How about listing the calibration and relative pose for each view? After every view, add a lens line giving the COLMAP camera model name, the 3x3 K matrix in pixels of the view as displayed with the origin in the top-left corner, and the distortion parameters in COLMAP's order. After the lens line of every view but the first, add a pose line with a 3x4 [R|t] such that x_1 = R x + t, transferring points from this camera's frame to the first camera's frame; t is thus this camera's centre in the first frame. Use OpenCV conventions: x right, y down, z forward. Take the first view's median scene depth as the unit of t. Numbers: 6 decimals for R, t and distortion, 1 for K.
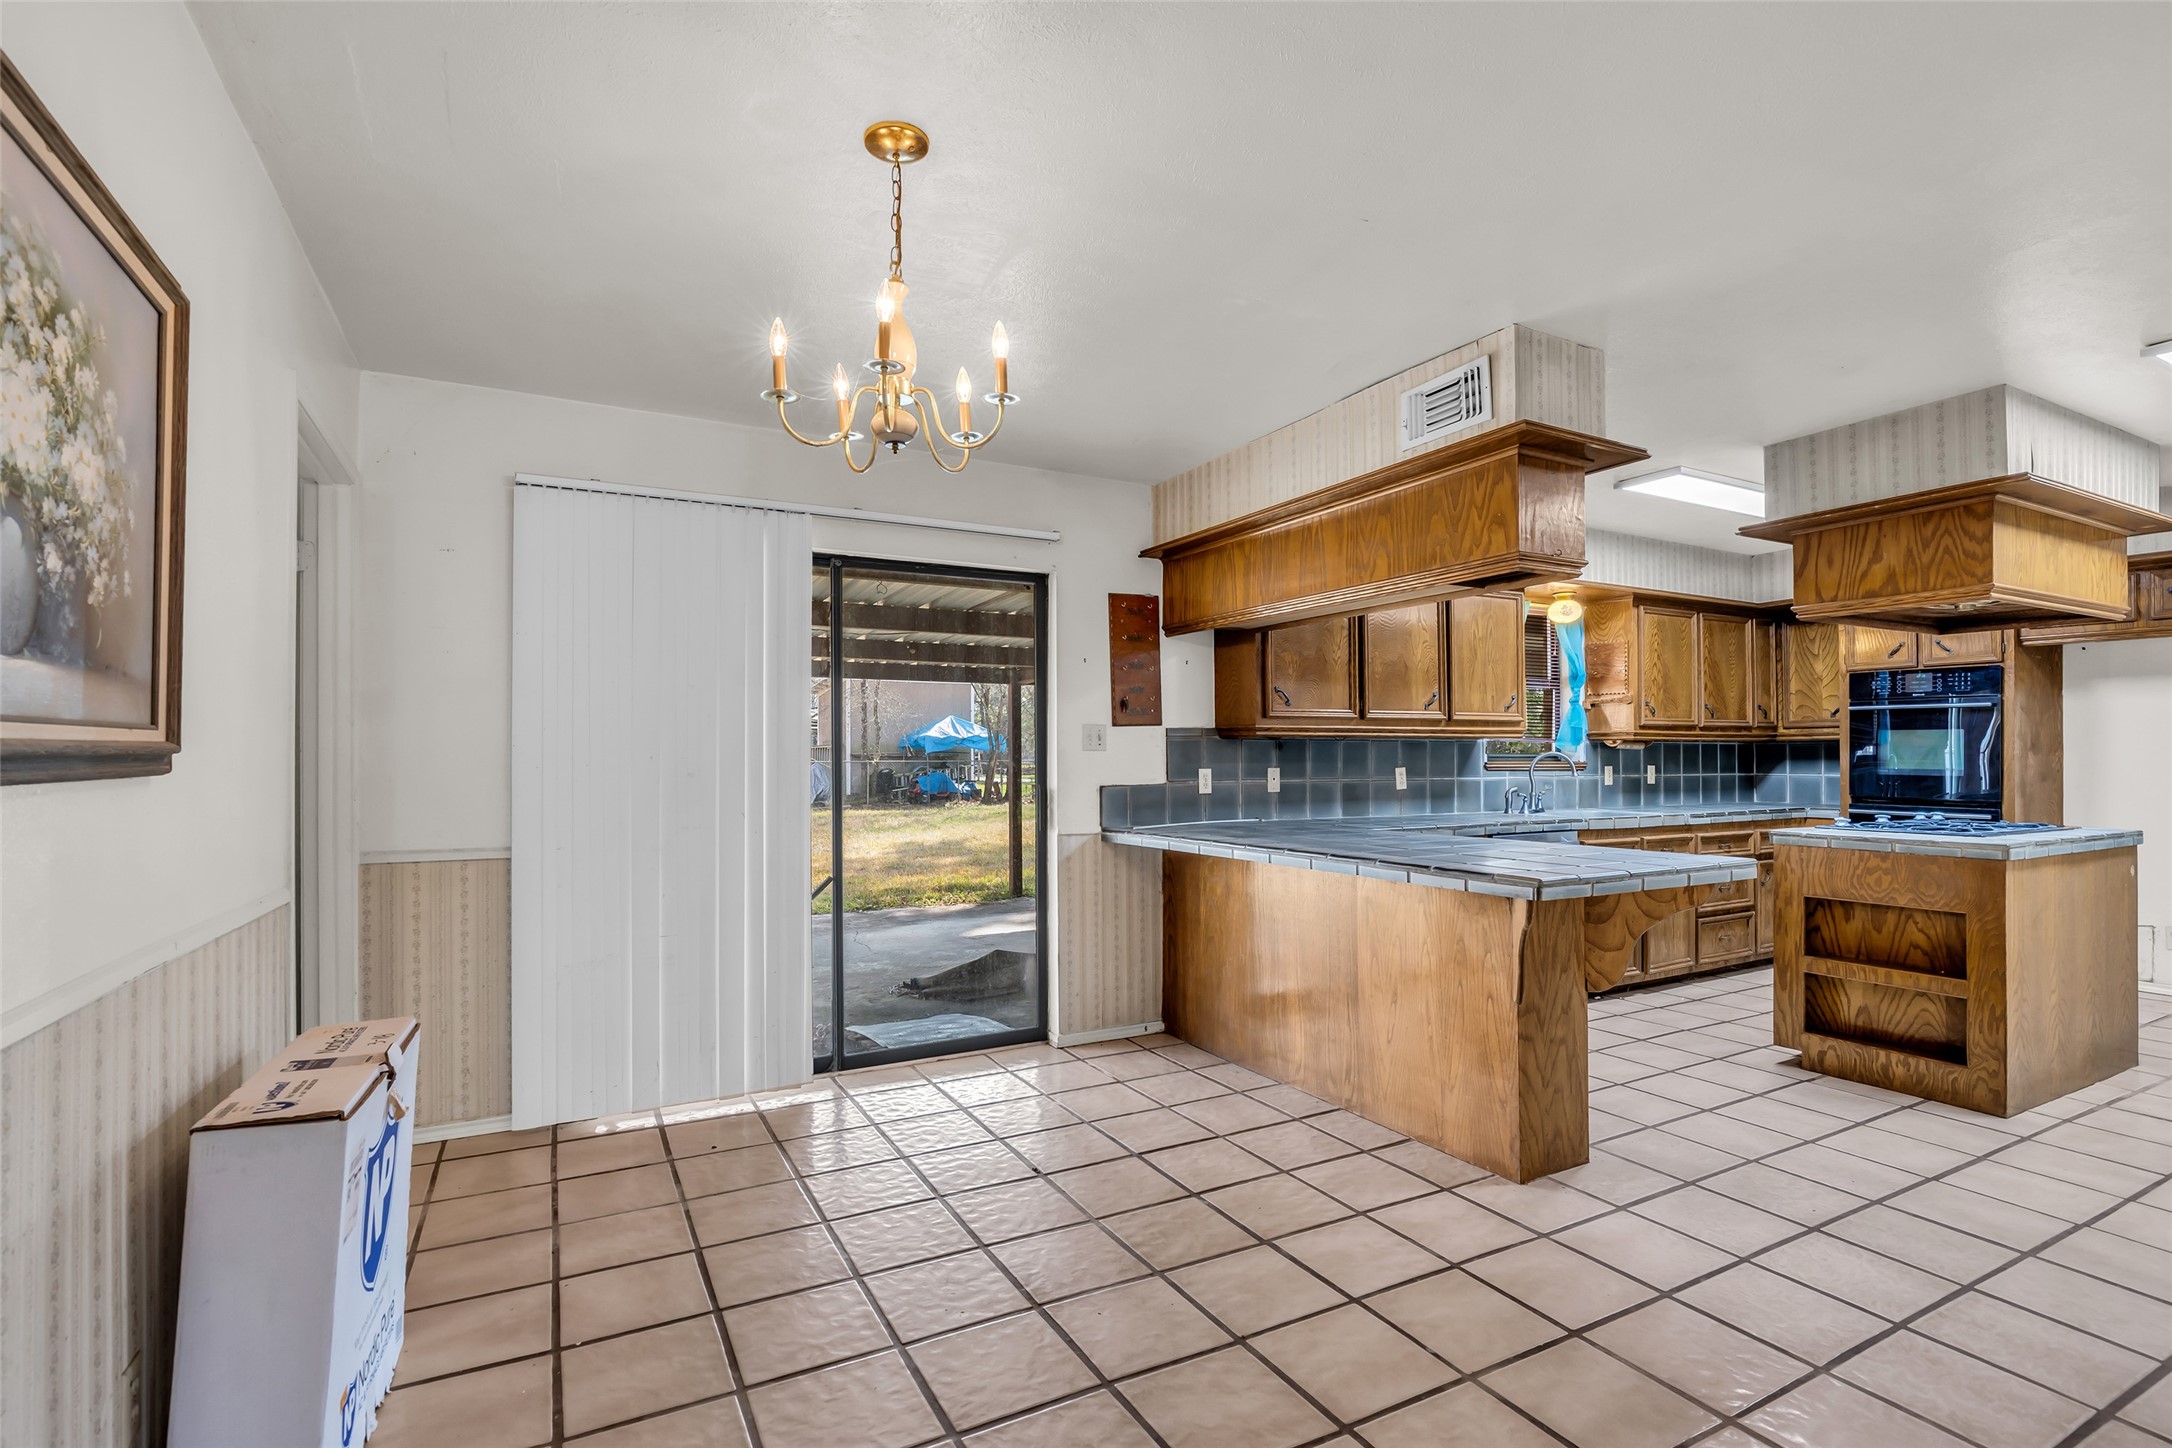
lens RADIAL K [[1003.1, 0, 1072.0], [0, 1003.1, 741.6], [0, 0, 1]] dist [-0.017933, 0.005095]
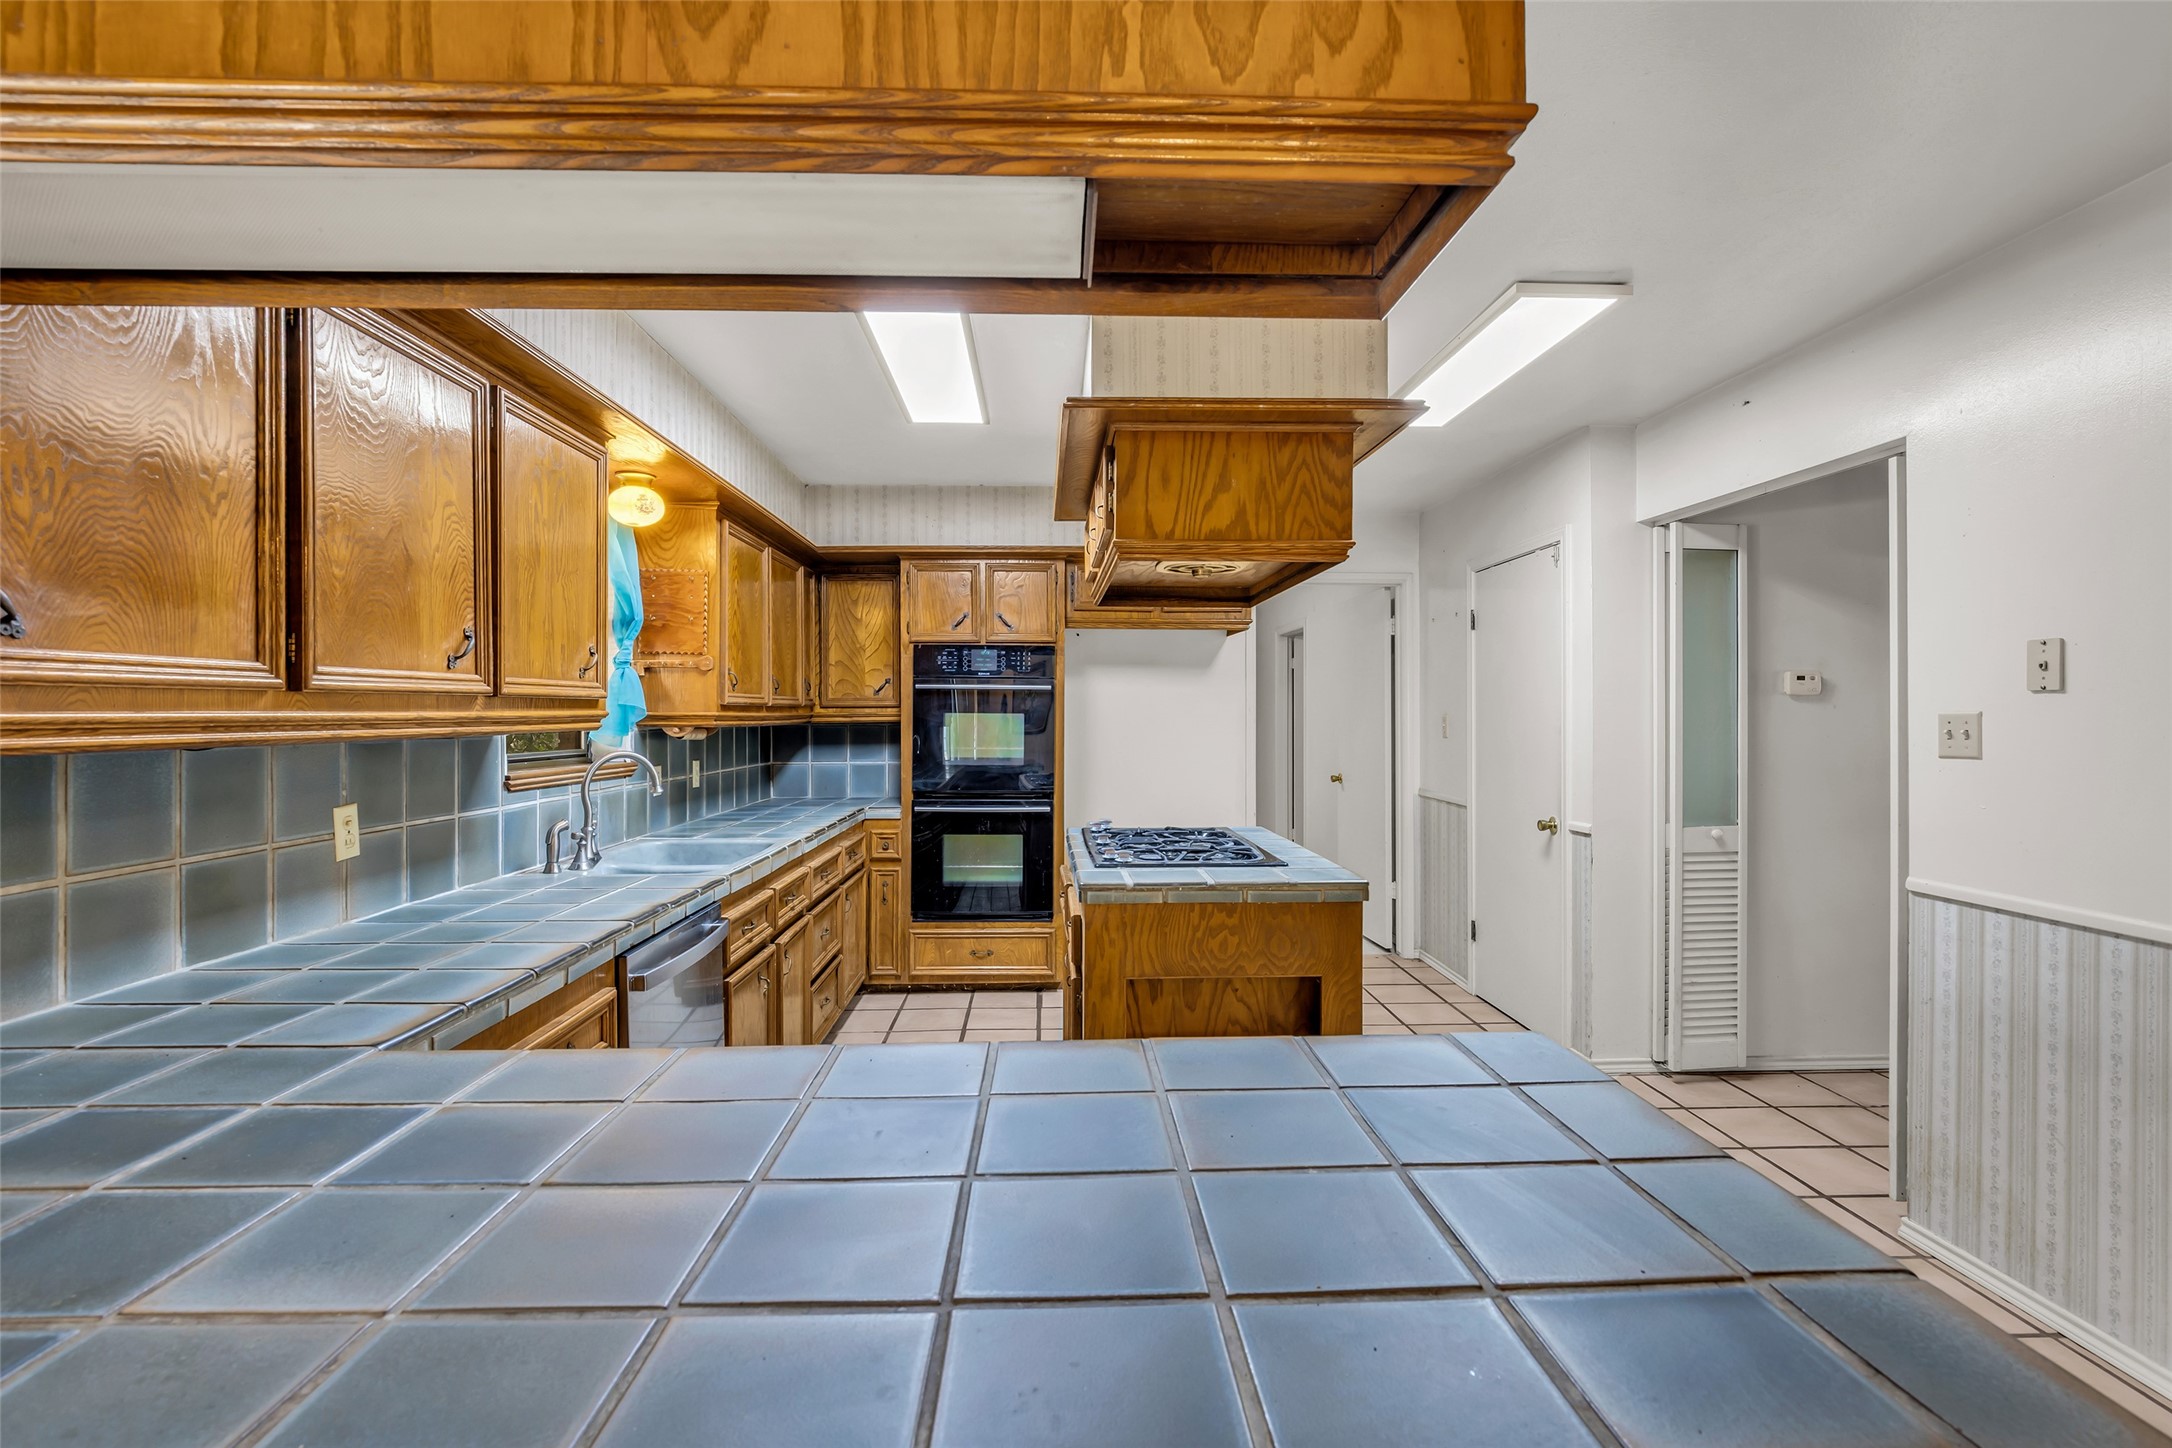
lens RADIAL K [[1003.1, 0, 1081.3], [0, 1003.1, 711.4], [0, 0, 1]] dist [-0.017933, 0.005095]
pose [[0.435138, 0.002685, 0.900360, 0.093174], [-0.012343, 0.999919, 0.002984, -0.018226], [-0.900279, -0.012412, 0.435136, 0.559993]]
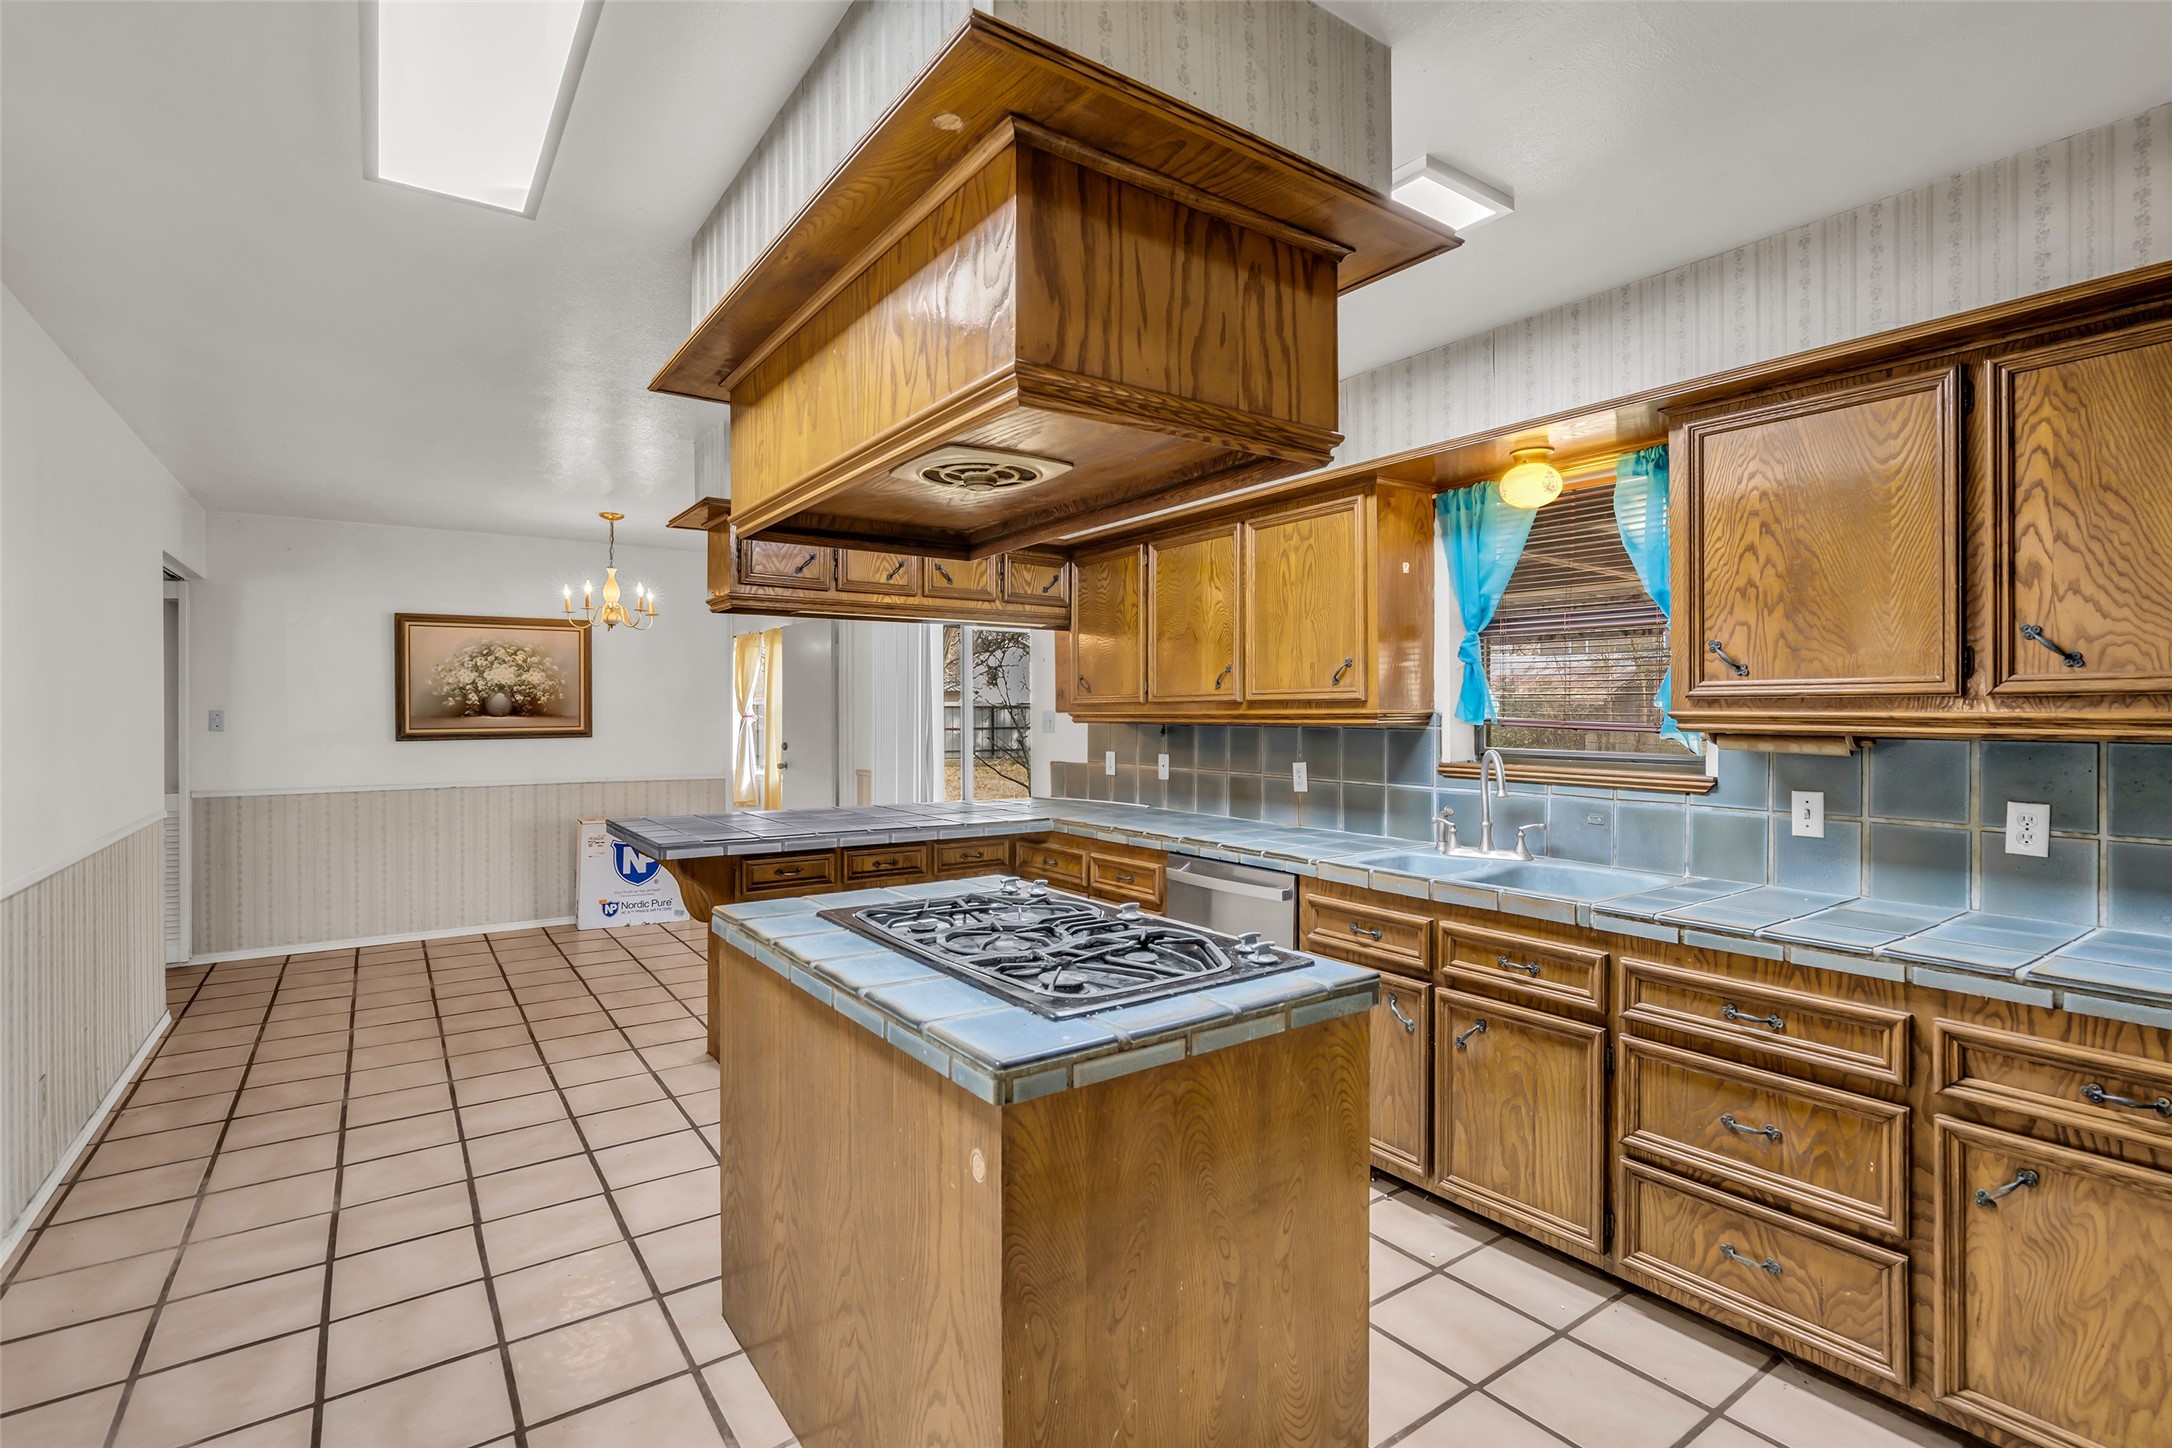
lens RADIAL K [[1003.1, 0, 1078.7], [0, 1003.1, 712.0], [0, 0, 1]] dist [-0.017933, 0.005095]
pose [[0.123105, 0.001378, -0.992393, 1.071181], [0.013329, 0.999907, 0.003042, -0.016797], [0.992304, -0.013602, 0.123075, 0.756675]]
